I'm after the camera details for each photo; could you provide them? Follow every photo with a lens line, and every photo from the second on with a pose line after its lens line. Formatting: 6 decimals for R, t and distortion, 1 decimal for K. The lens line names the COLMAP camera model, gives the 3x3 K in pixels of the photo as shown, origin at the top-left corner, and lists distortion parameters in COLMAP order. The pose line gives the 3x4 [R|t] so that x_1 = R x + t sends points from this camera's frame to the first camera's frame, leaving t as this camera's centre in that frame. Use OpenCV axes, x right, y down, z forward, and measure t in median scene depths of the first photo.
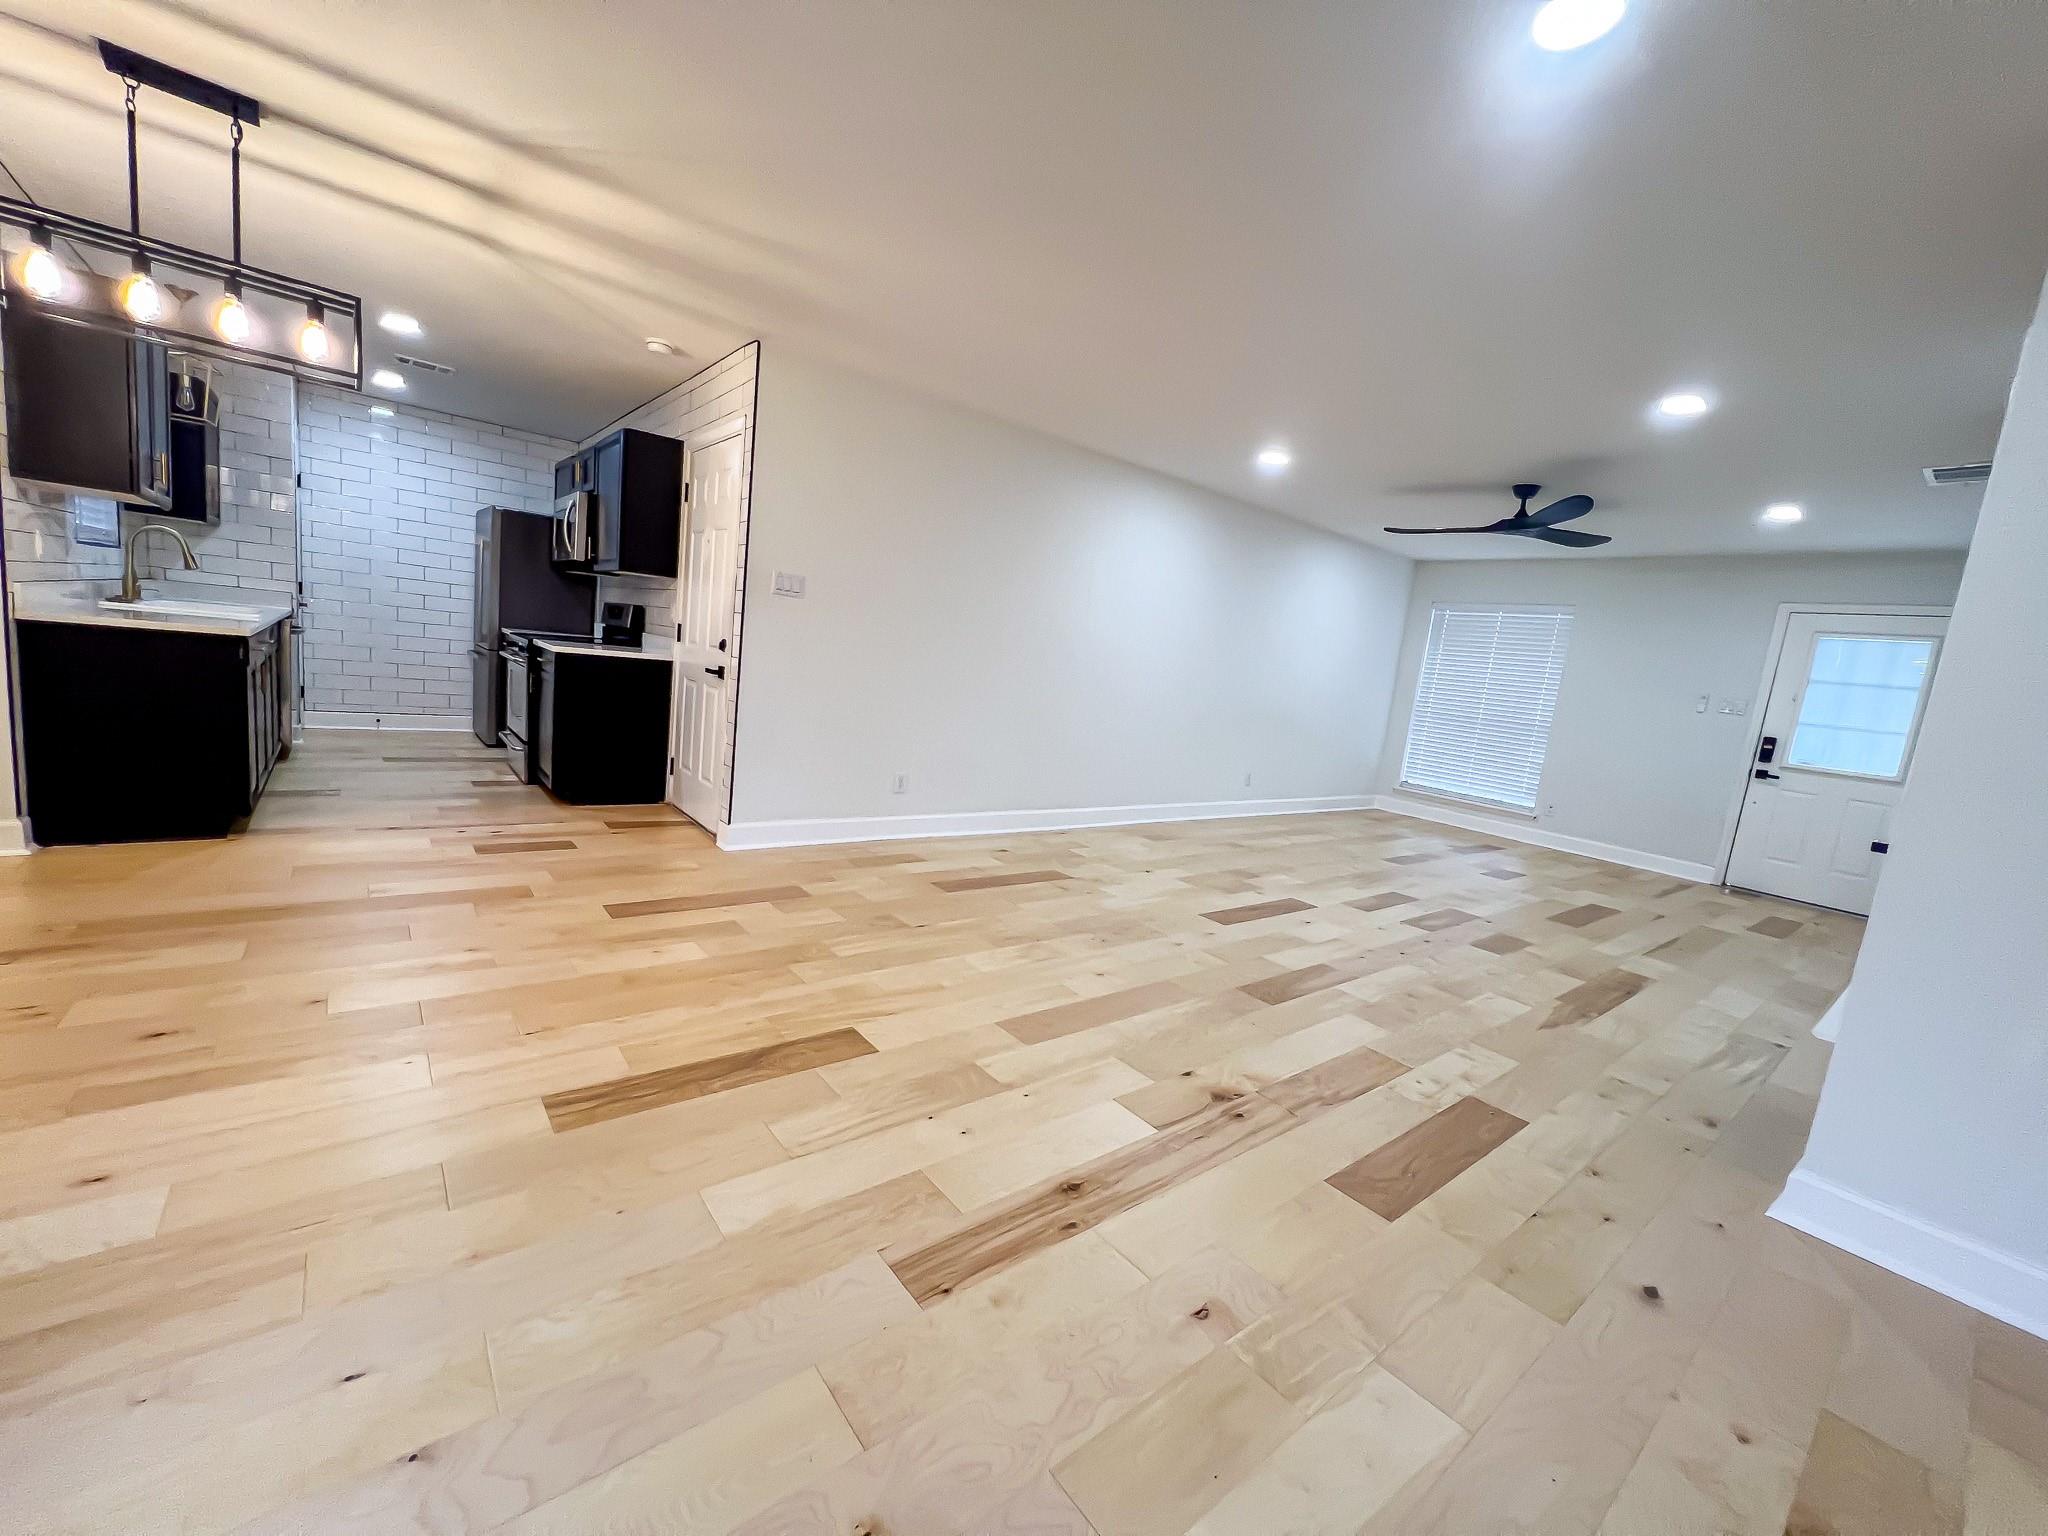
lens RADIAL K [[816.2, 0, 1020.4], [0, 816.2, 770.9], [0, 0, 1]] dist [-0.000909, 0.000322]
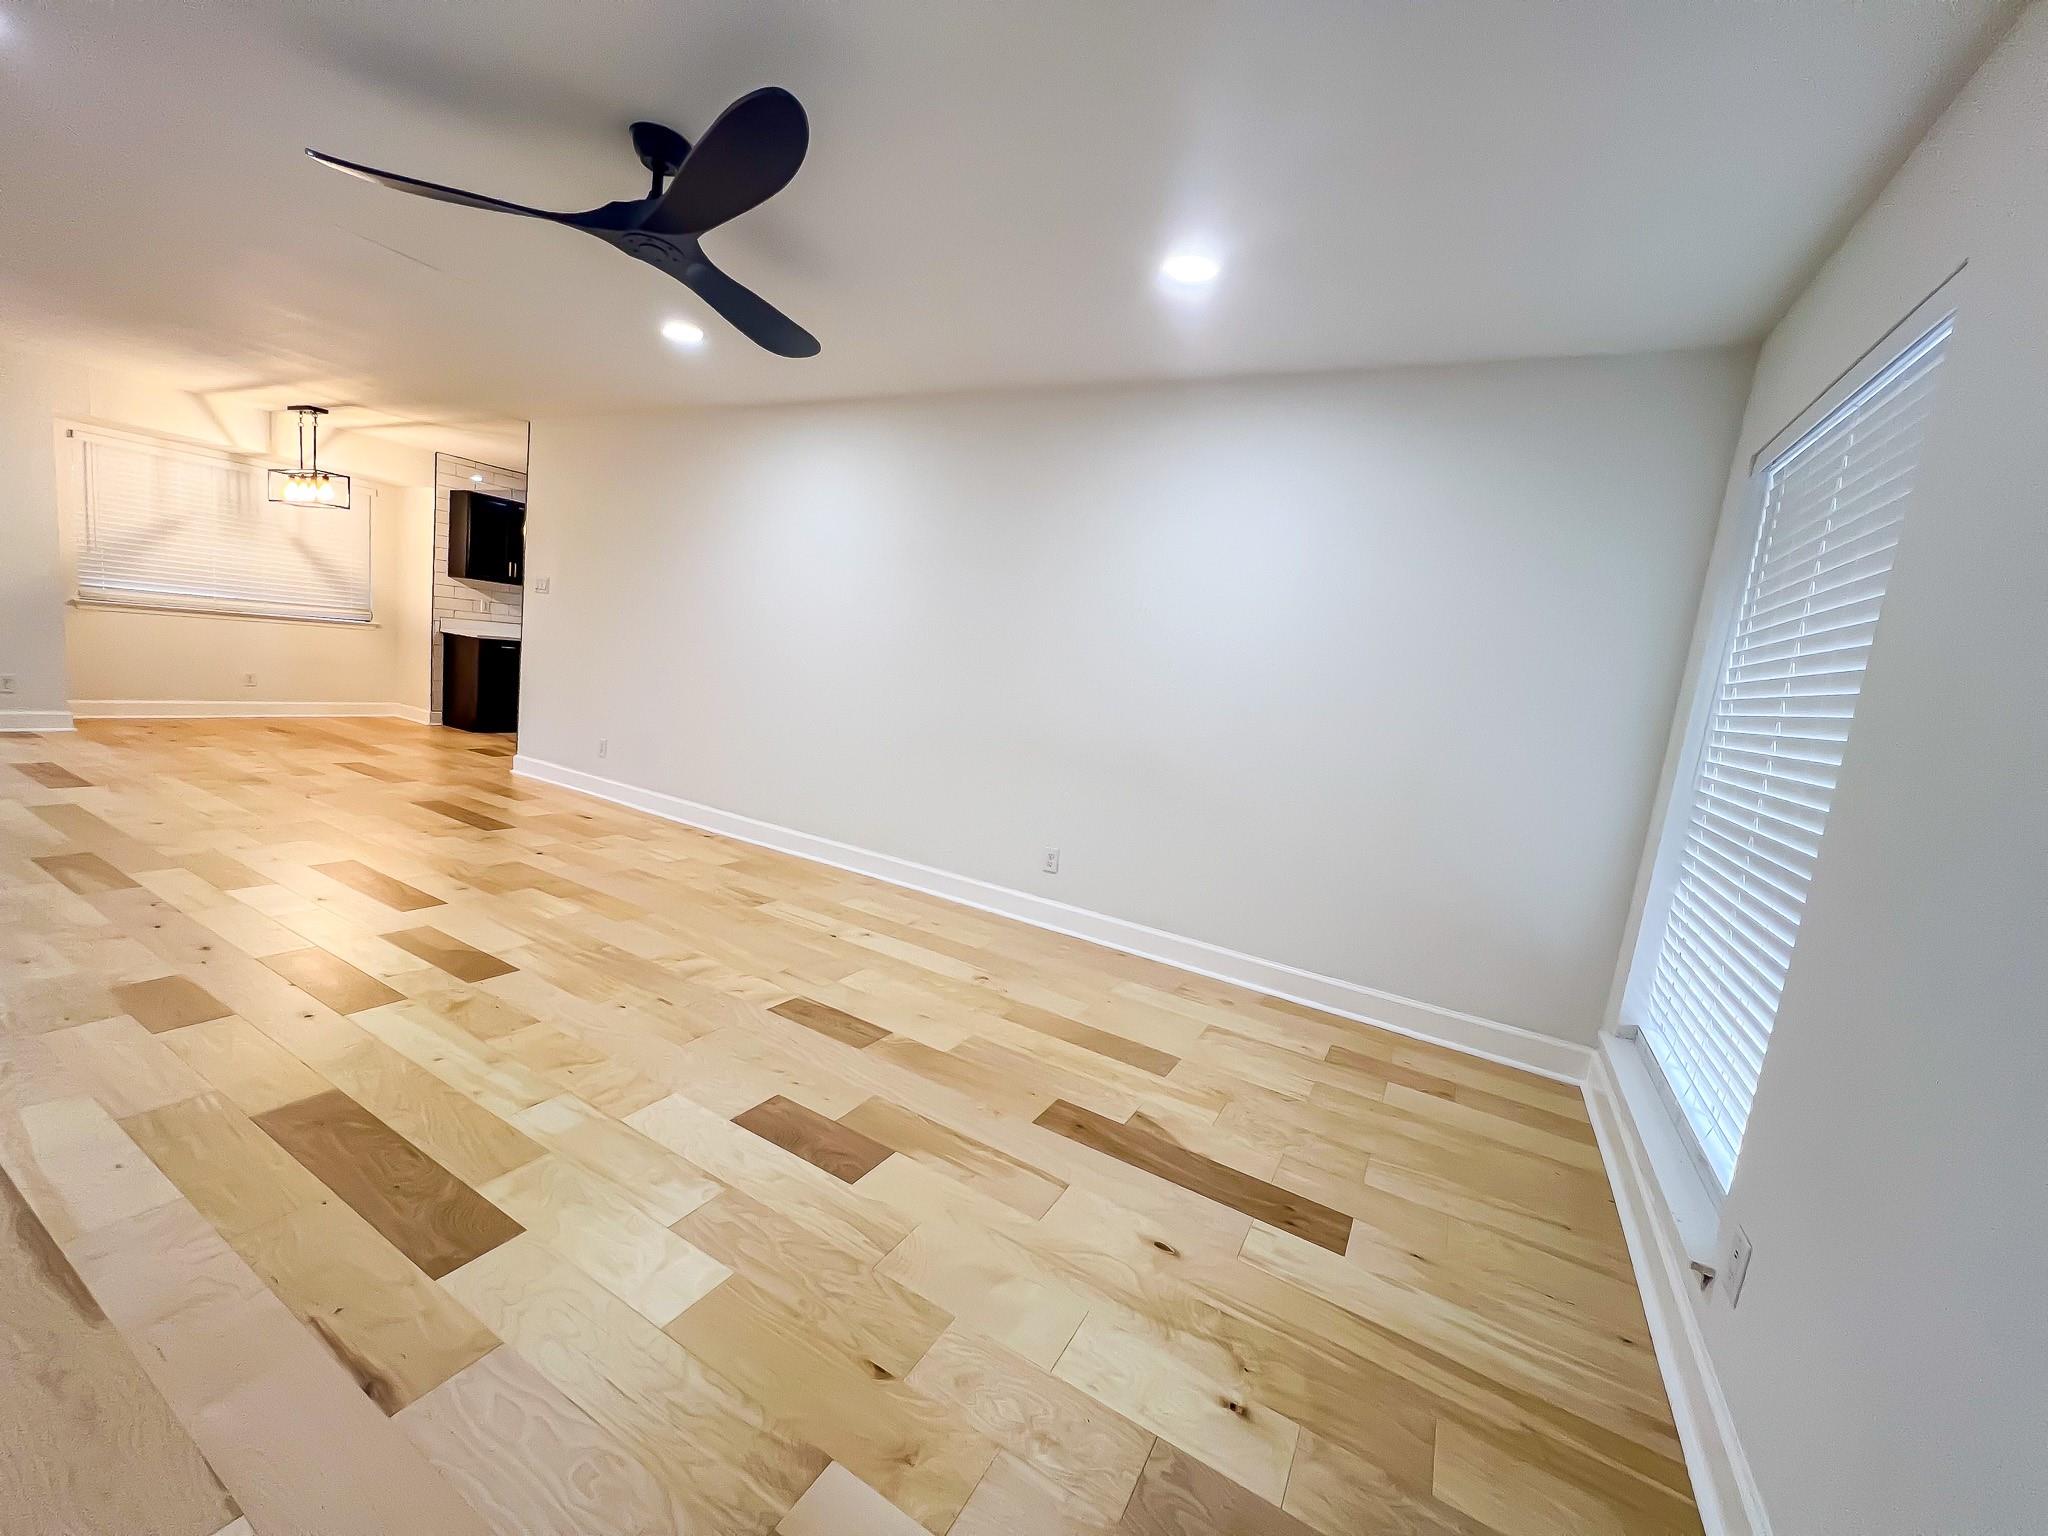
lens RADIAL K [[816.2, 0, 1020.4], [0, 816.2, 770.9], [0, 0, 1]] dist [-0.000909, 0.000322]
pose [[0.381013, 0.060021, -0.922620, 1.392935], [-0.204338, 0.978681, -0.020717, -0.061268], [0.901707, 0.196419, 0.385155, 1.337510]]
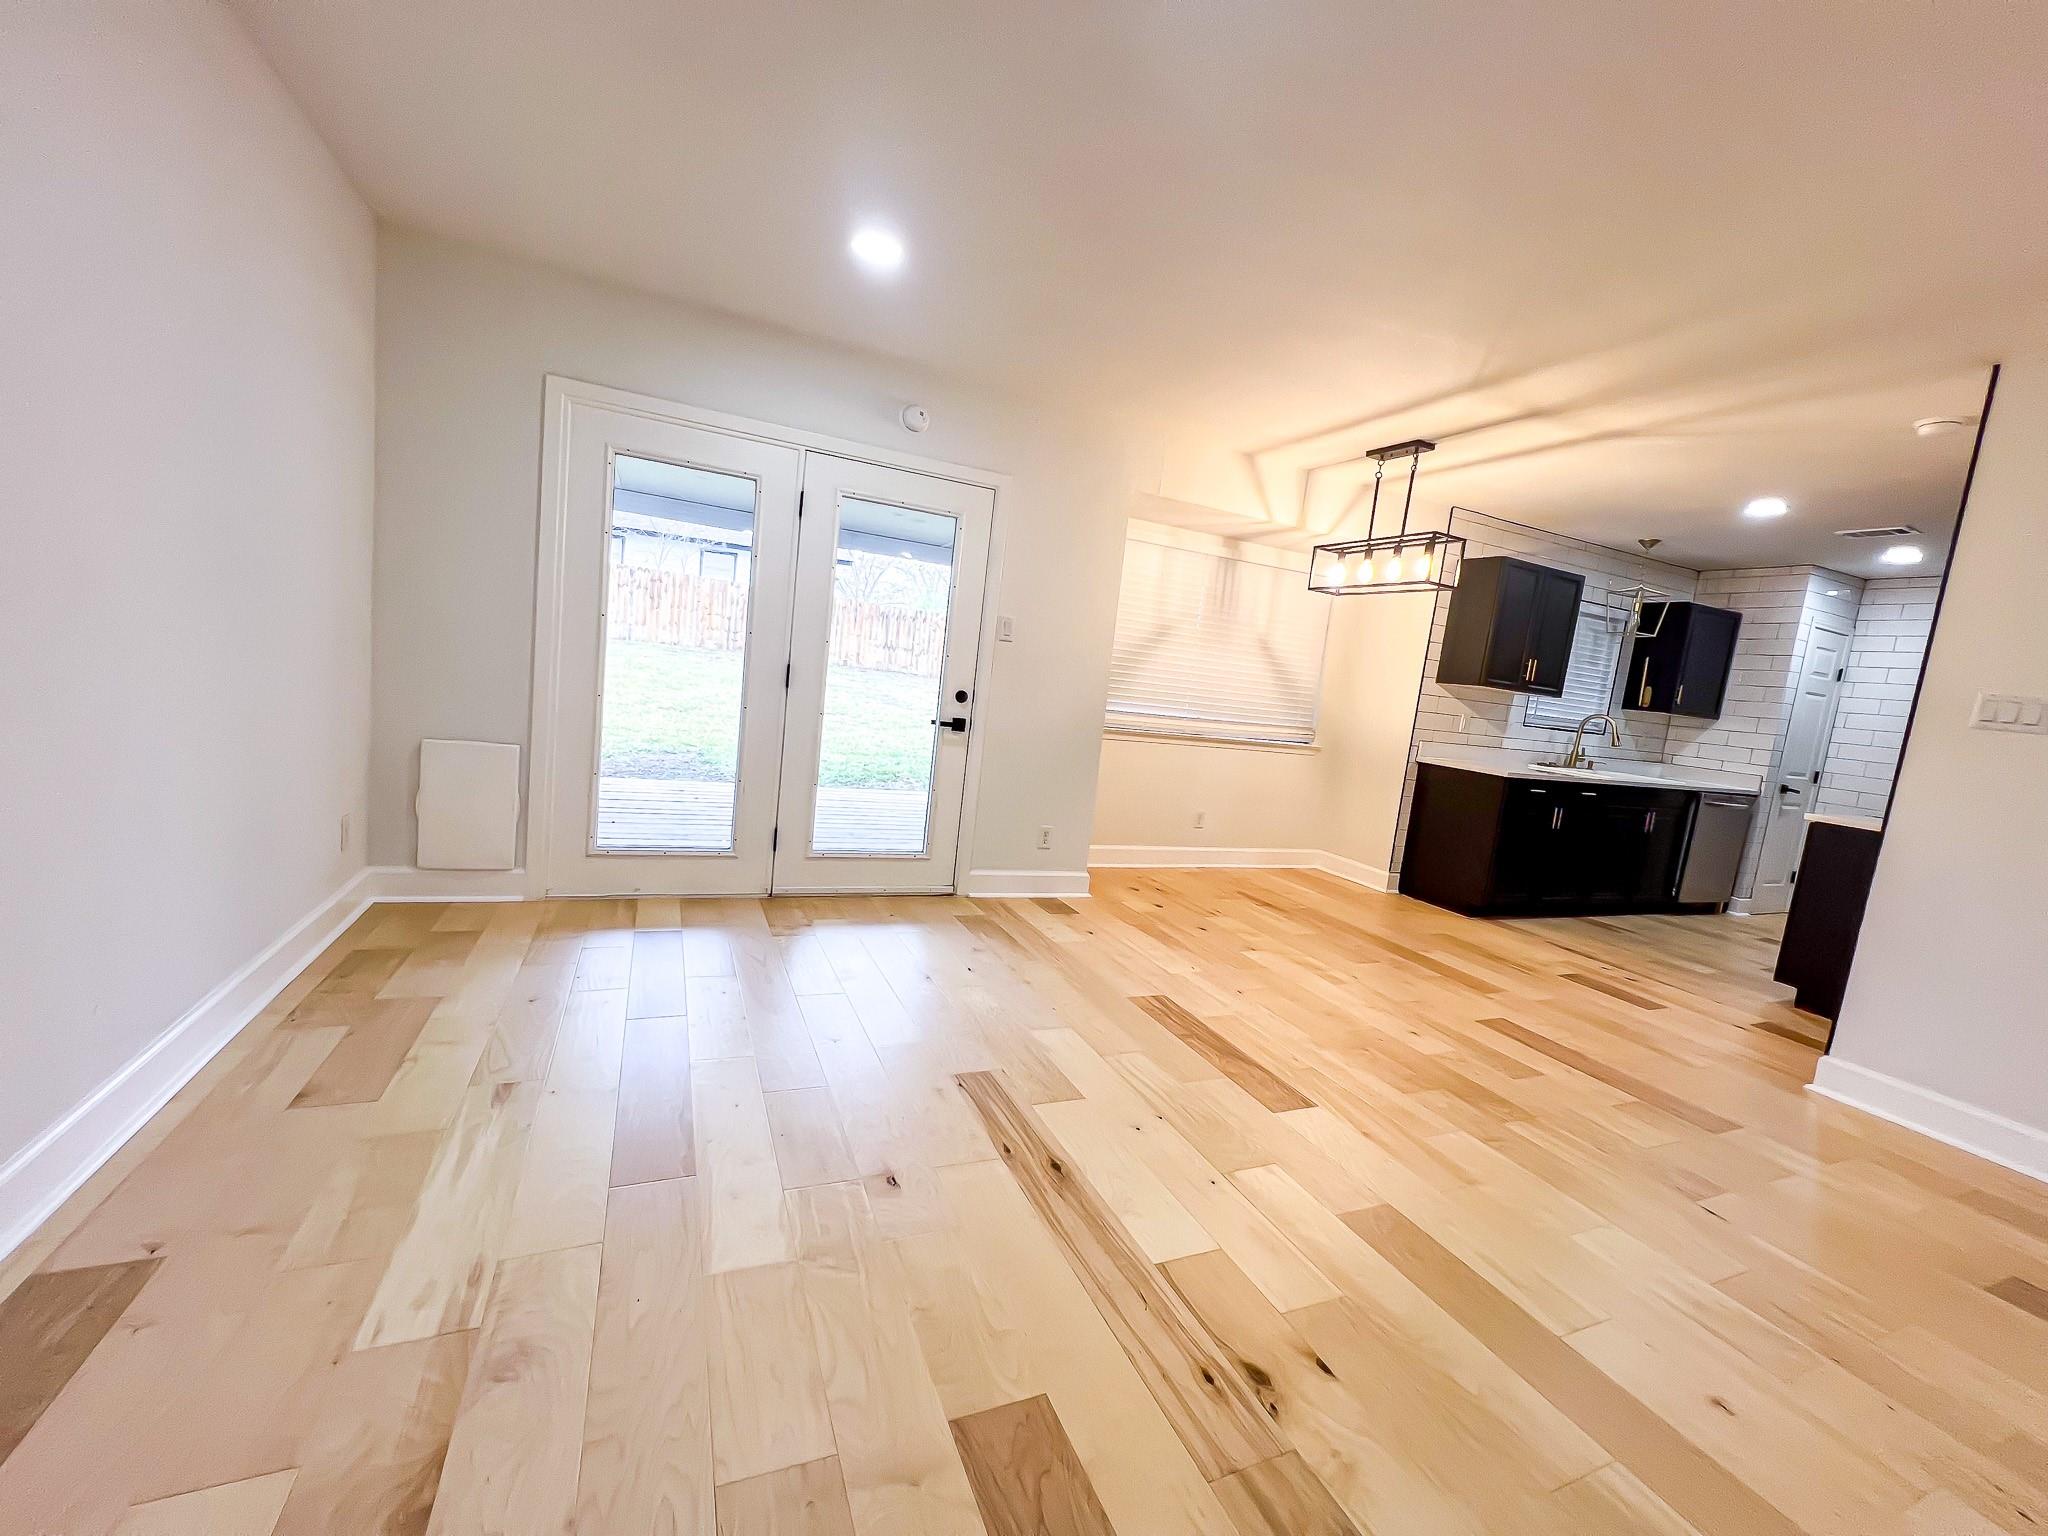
lens RADIAL K [[816.2, 0, 1020.4], [0, 816.2, 770.9], [0, 0, 1]] dist [-0.000909, 0.000322]
pose [[-0.249514, -0.024767, -0.968054, 0.521787], [-0.275241, 0.960256, 0.046376, -0.010595], [0.928432, 0.278020, -0.246414, 0.500187]]
